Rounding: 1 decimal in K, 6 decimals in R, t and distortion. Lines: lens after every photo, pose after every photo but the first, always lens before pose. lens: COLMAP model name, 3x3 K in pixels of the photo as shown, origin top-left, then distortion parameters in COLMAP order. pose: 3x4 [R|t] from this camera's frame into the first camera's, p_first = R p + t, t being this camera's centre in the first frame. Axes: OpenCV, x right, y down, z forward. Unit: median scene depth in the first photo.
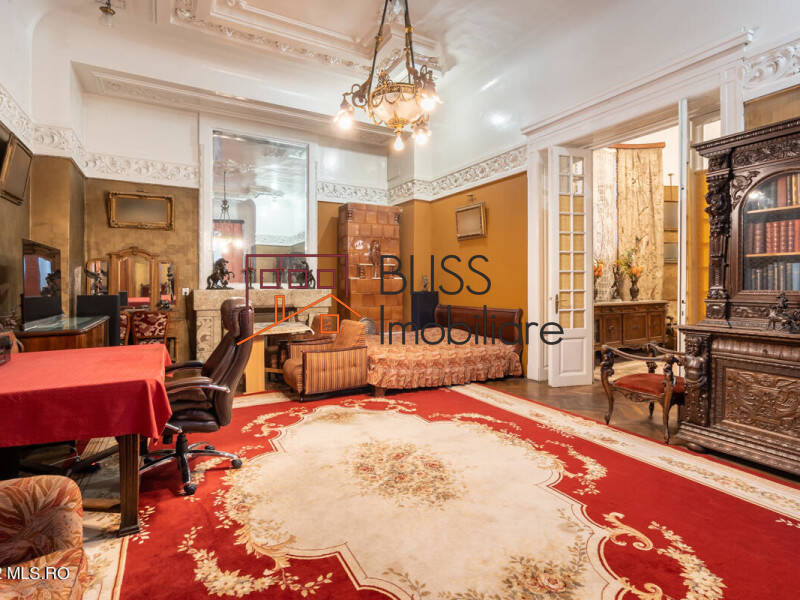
lens RADIAL K [[407.9, 0, 399.7], [0, 407.9, 292.2], [0, 0, 1]] dist [-0.004075, 0.000234]
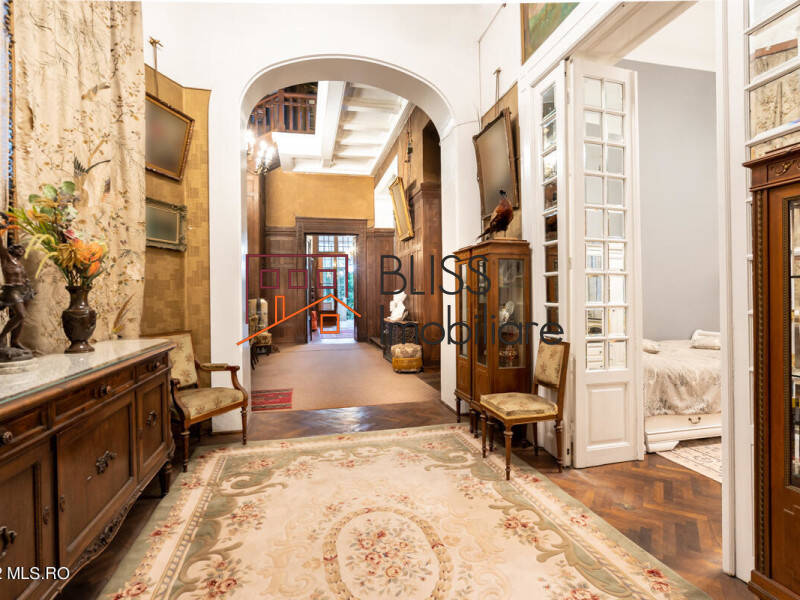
lens RADIAL K [[407.9, 0, 394.9], [0, 407.9, 295.3], [0, 0, 1]] dist [-0.004075, 0.000234]
pose [[0.299555, -0.003872, 0.954071, 0.335215], [0.019498, 0.999808, -0.002064, -0.015491], [-0.953880, 0.019221, 0.299573, 0.644534]]
